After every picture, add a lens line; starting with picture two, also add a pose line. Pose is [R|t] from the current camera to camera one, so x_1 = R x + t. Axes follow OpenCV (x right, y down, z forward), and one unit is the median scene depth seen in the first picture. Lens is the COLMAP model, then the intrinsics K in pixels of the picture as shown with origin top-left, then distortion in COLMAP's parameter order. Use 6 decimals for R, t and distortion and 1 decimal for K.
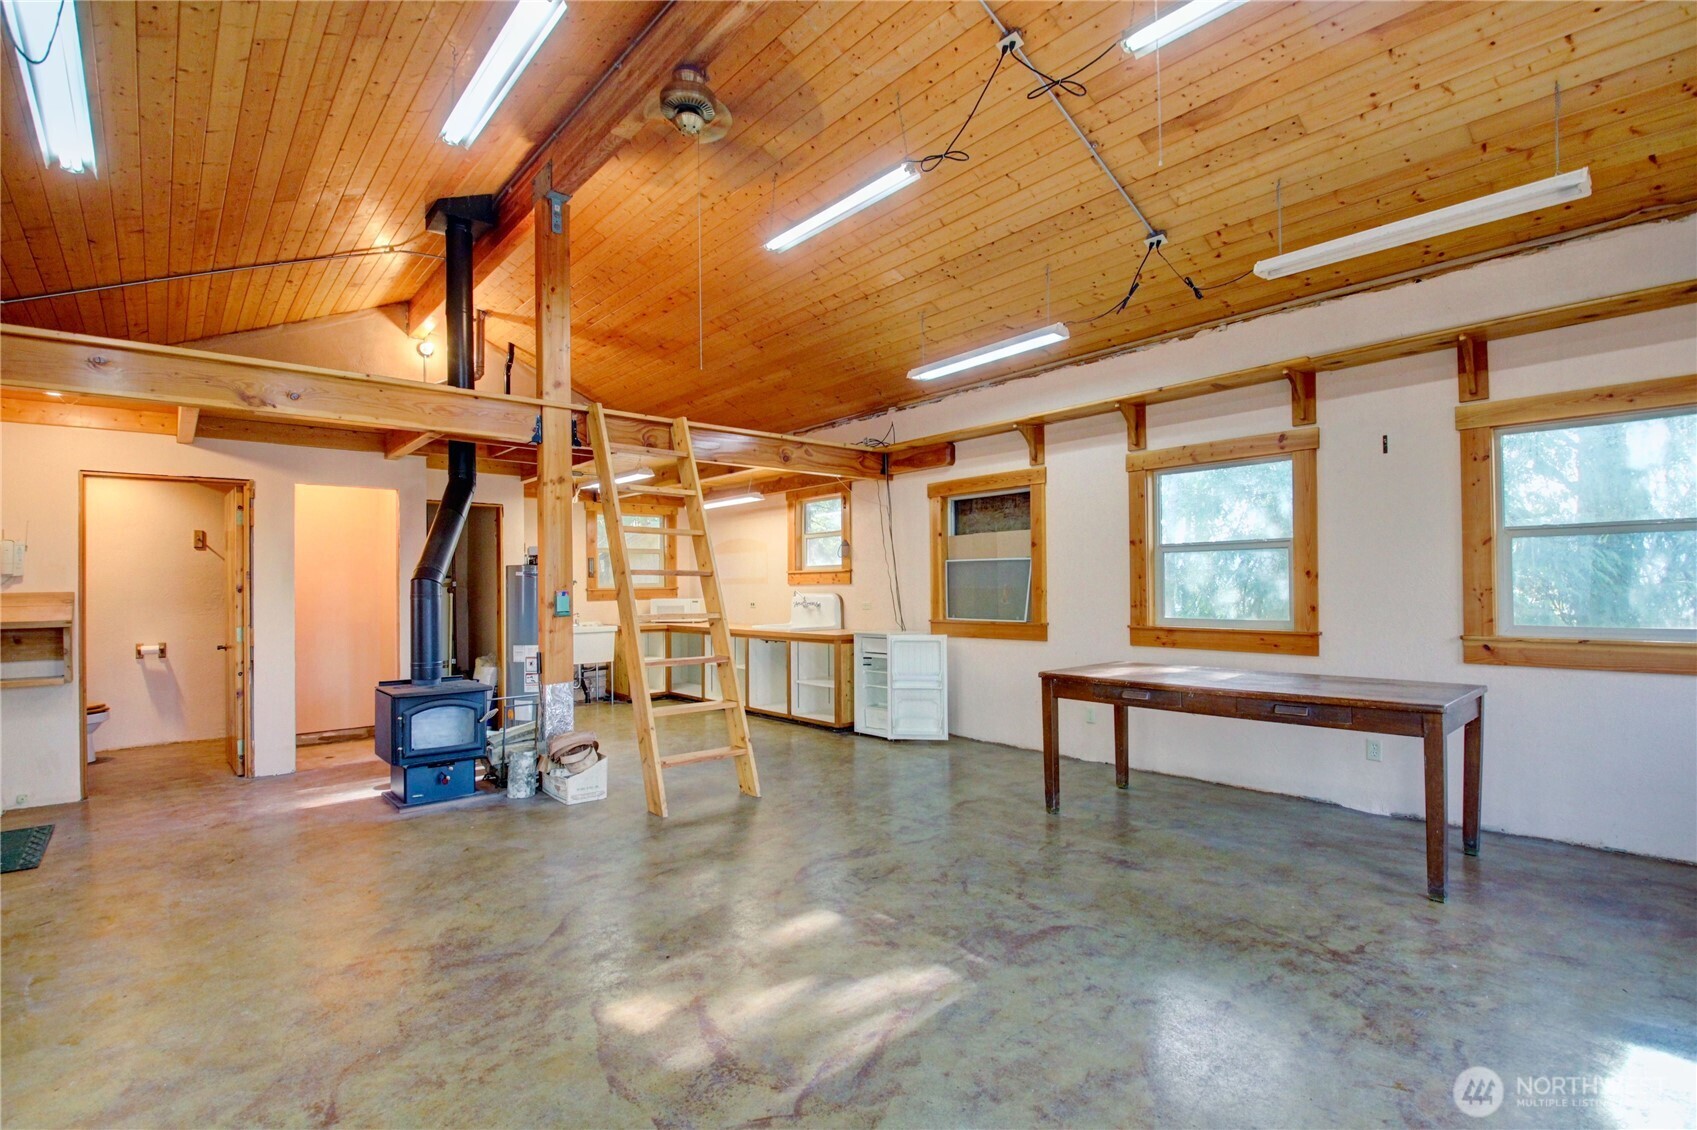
lens RADIAL K [[793.0, 0, 838.3], [0, 793.0, 573.8], [0, 0, 1]] dist [0.024663, -0.032071]
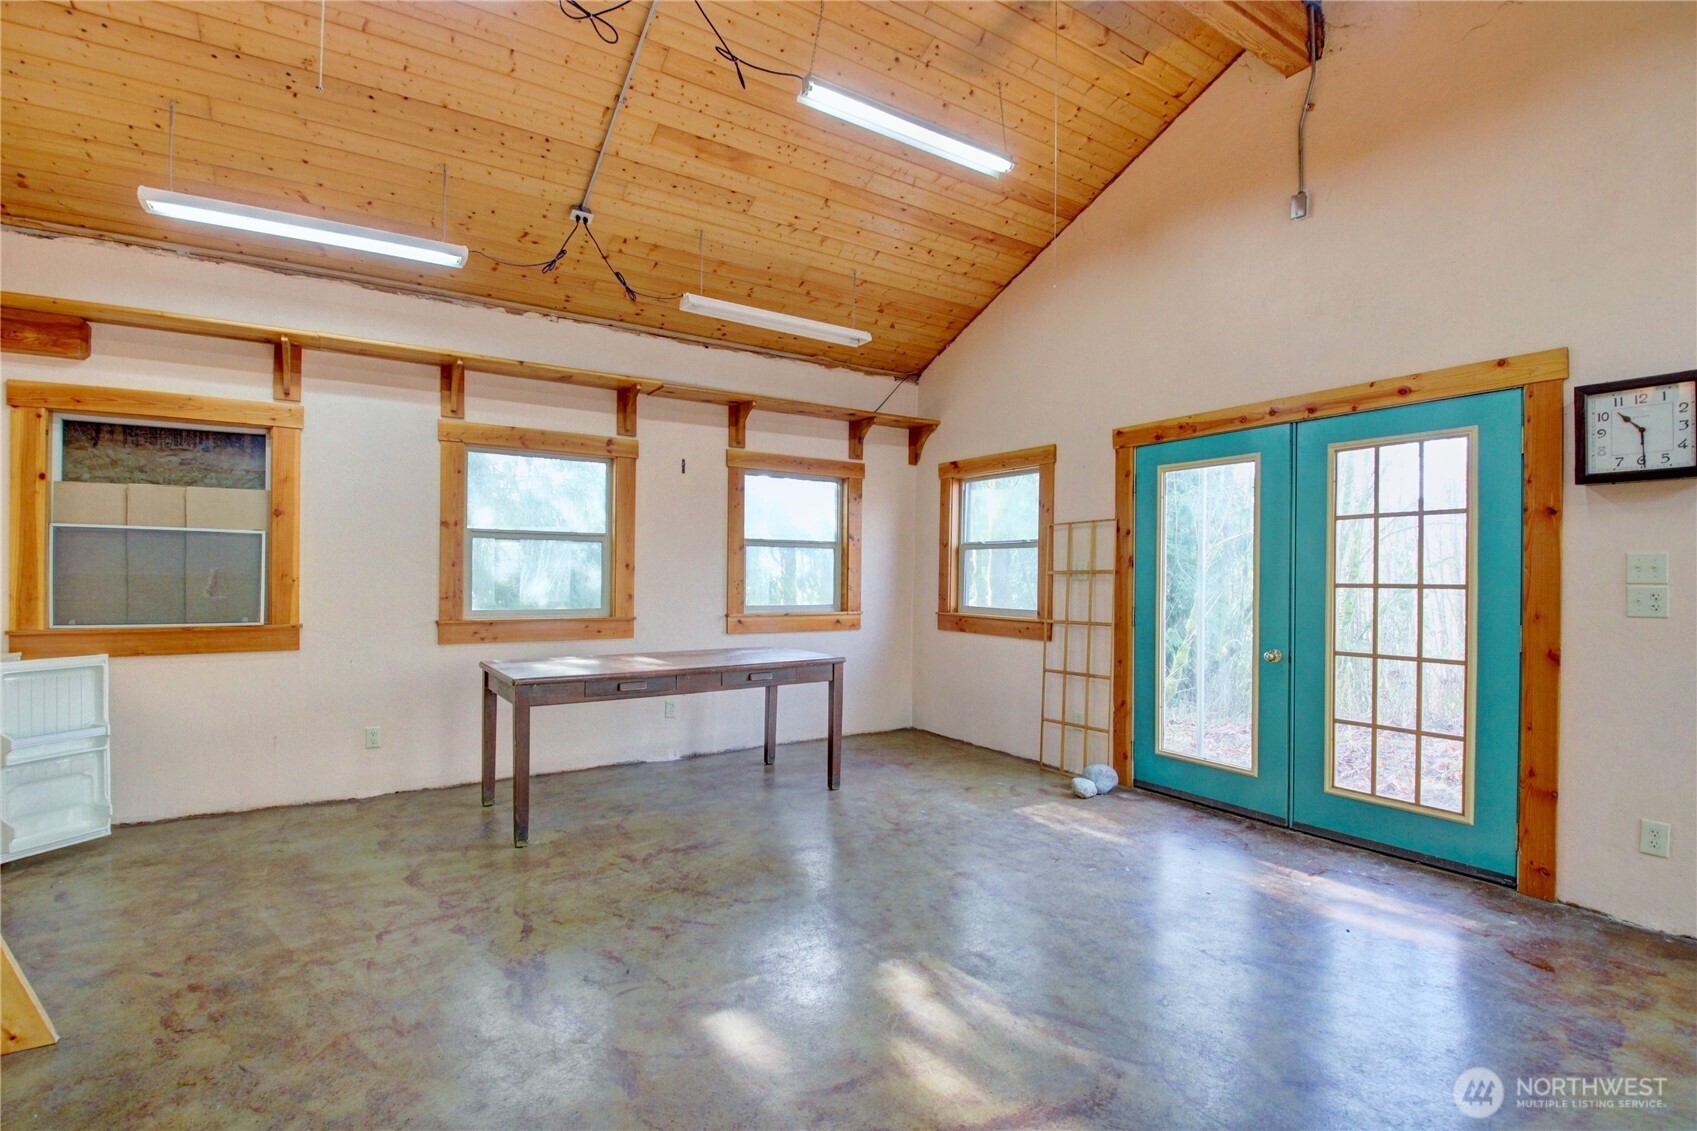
lens RADIAL K [[793.0, 0, 838.3], [0, 793.0, 574.3], [0, 0, 1]] dist [0.024663, -0.032071]
pose [[0.136583, 0.015043, 0.990514, -0.455292], [-0.023866, 0.999644, -0.011891, 0.016183], [-0.990341, -0.022015, 0.136894, 0.498740]]
